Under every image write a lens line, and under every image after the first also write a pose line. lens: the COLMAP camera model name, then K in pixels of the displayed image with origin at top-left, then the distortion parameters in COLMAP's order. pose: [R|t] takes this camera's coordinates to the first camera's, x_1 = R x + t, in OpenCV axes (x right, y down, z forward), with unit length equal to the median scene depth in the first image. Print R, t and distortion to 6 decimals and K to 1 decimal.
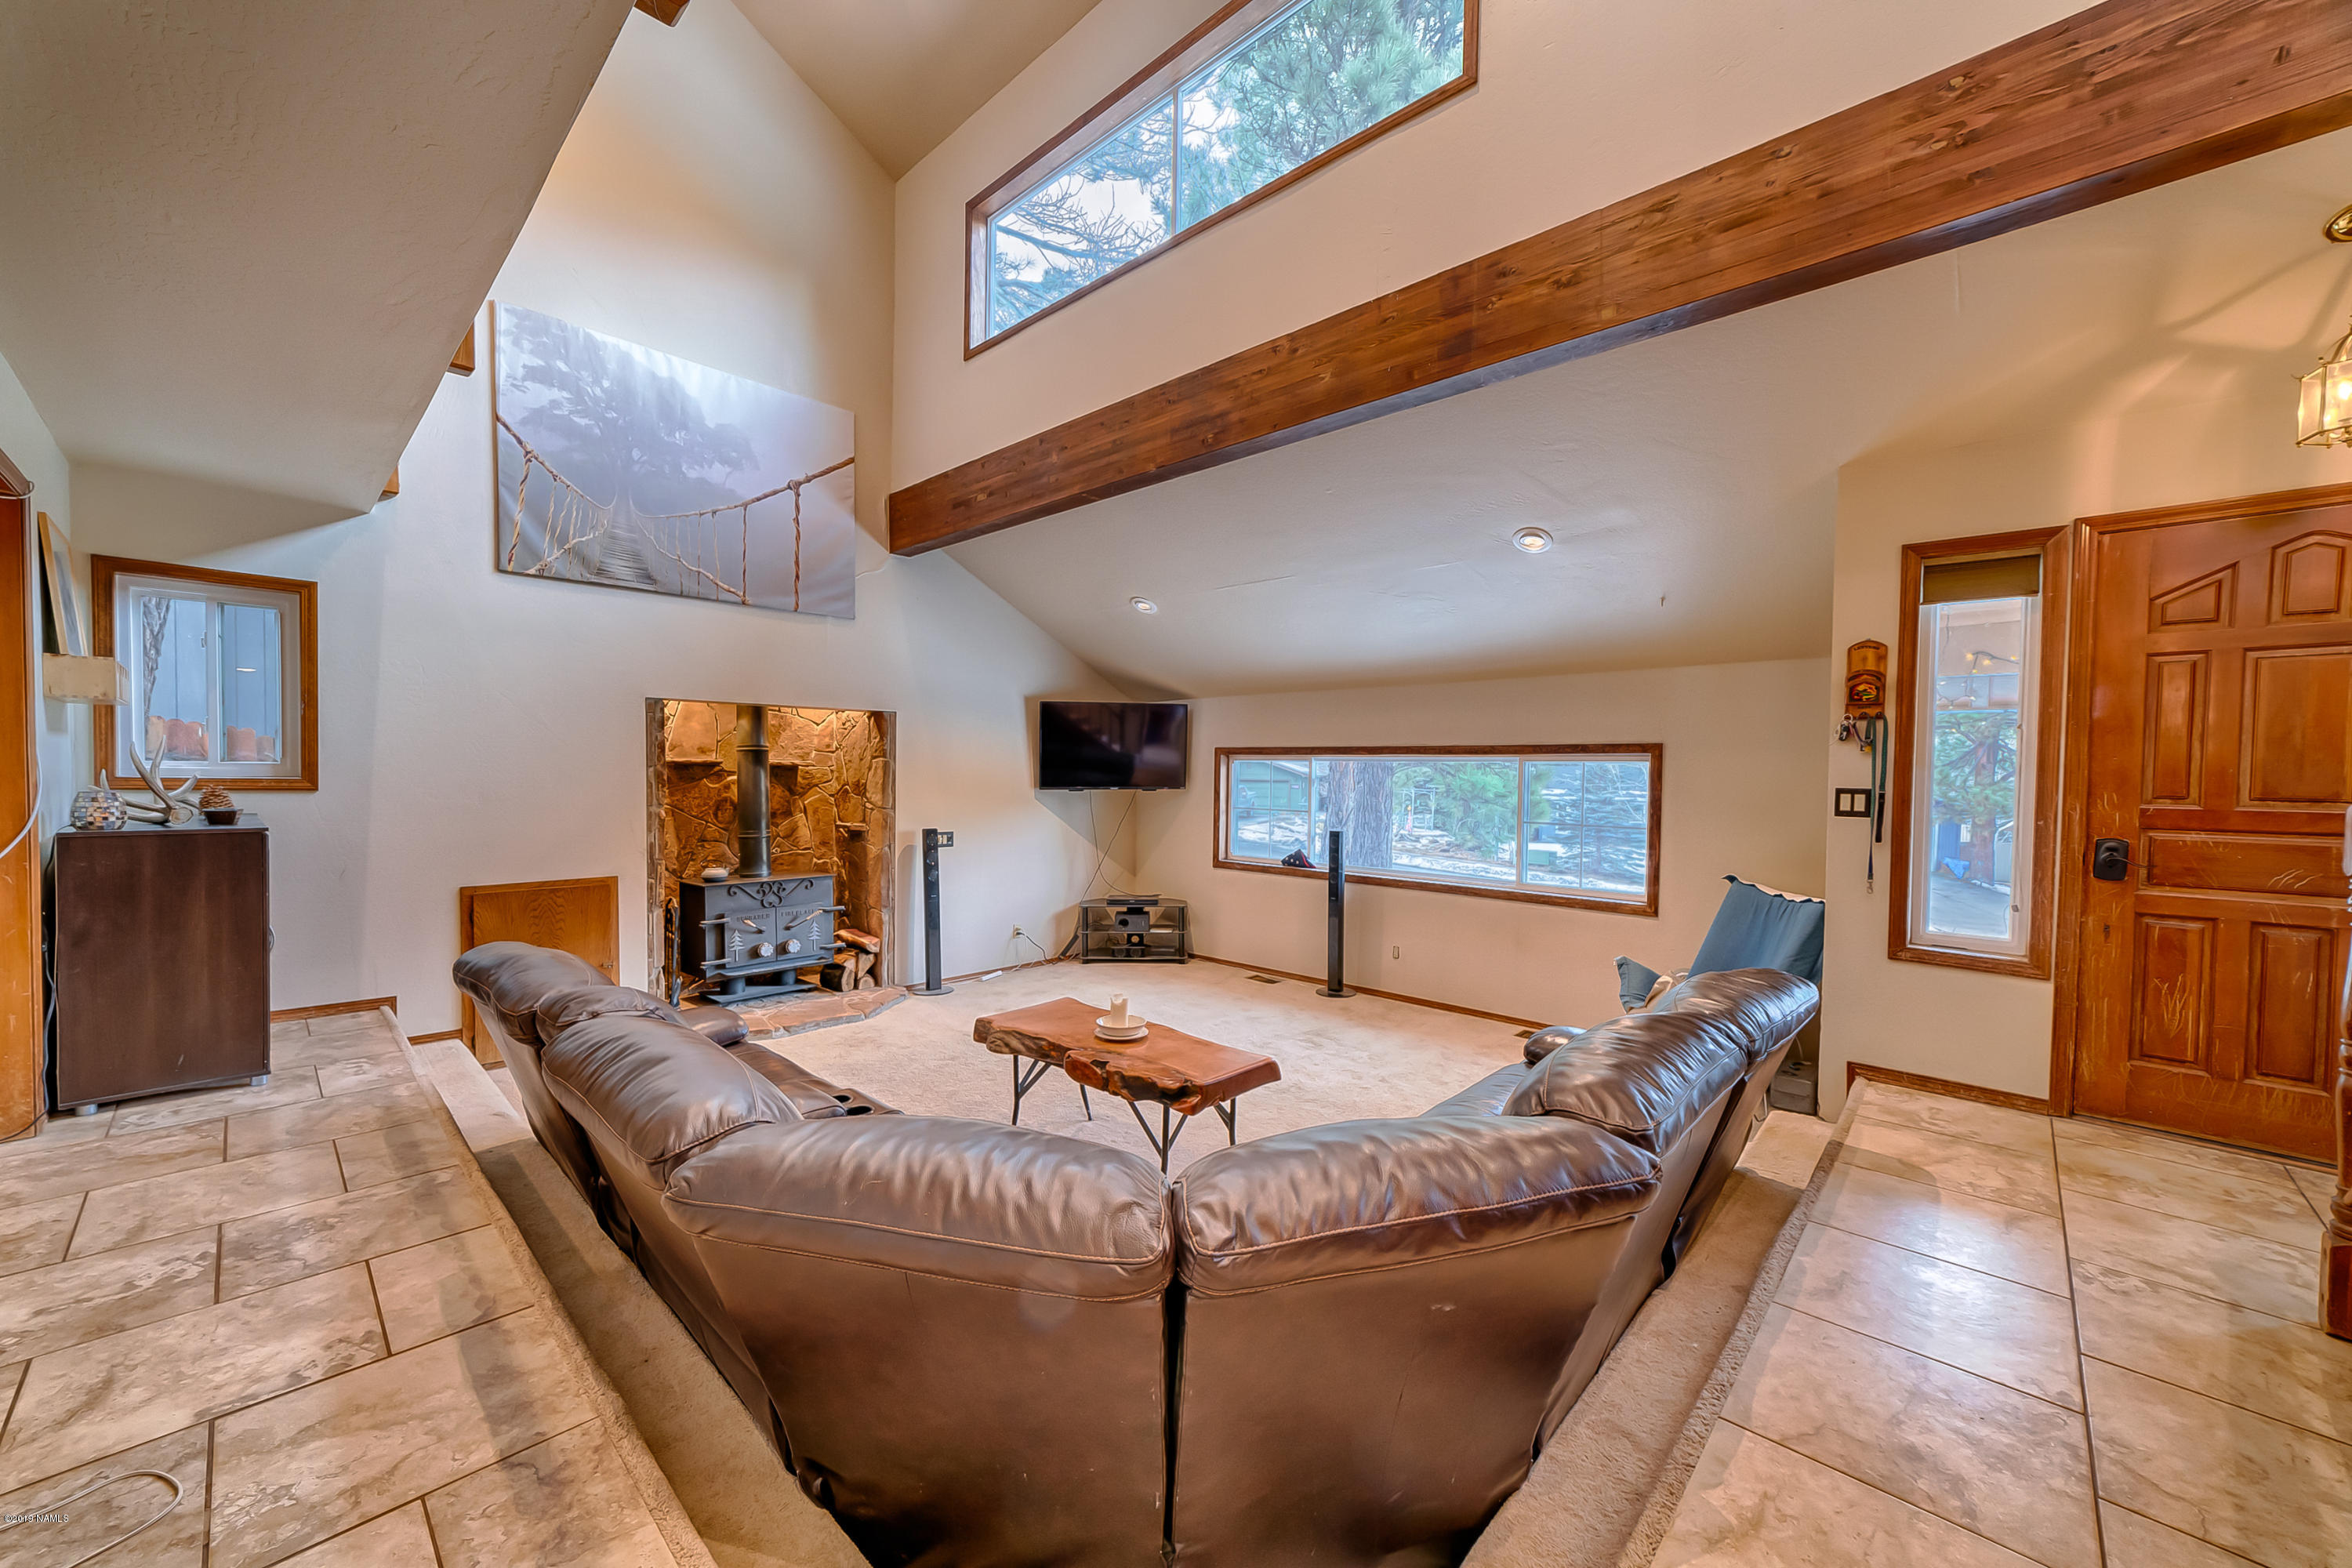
lens RADIAL K [[891.3, 0, 1176.5], [0, 891.3, 791.8], [0, 0, 1]] dist [-0.007665, 0.001529]
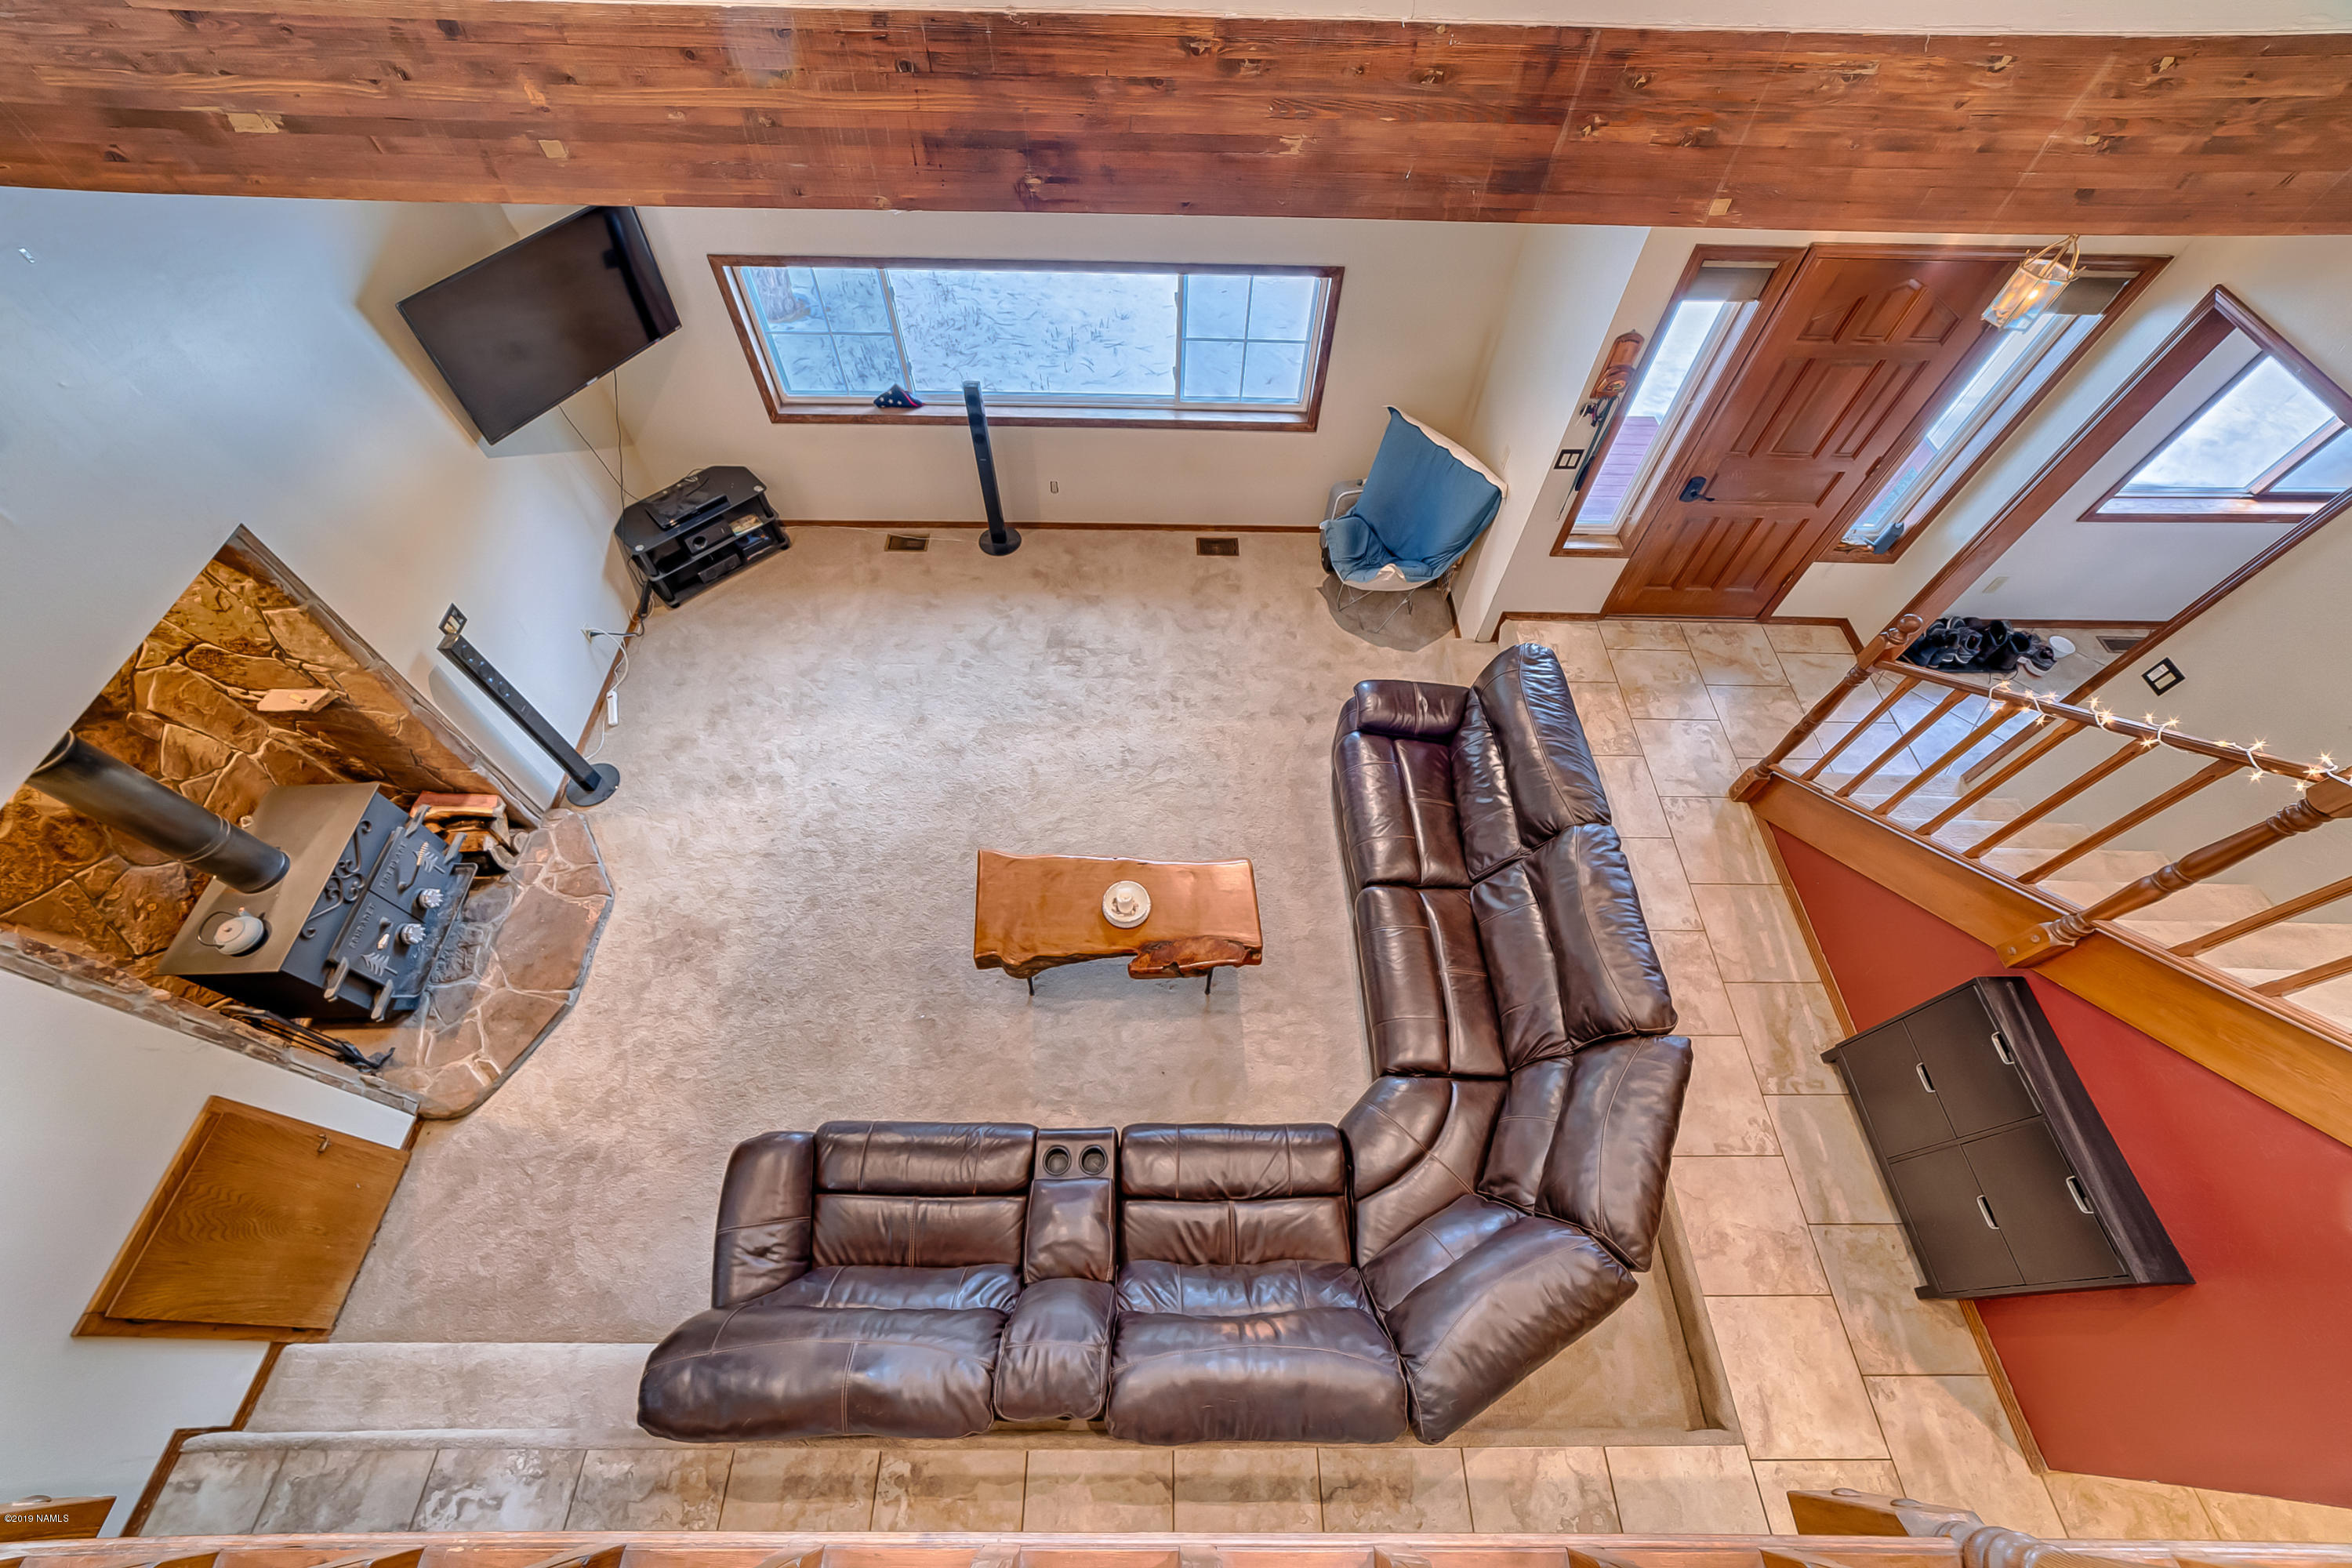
lens RADIAL K [[891.3, 0, 1175.2], [0, 891.3, 790.7], [0, 0, 1]] dist [-0.007665, 0.001529]
pose [[0.725096, -0.570579, 0.385585, -0.241762], [0.000021, 0.559934, 0.828537, -0.487783], [-0.688648, -0.600761, 0.406018, 0.387067]]
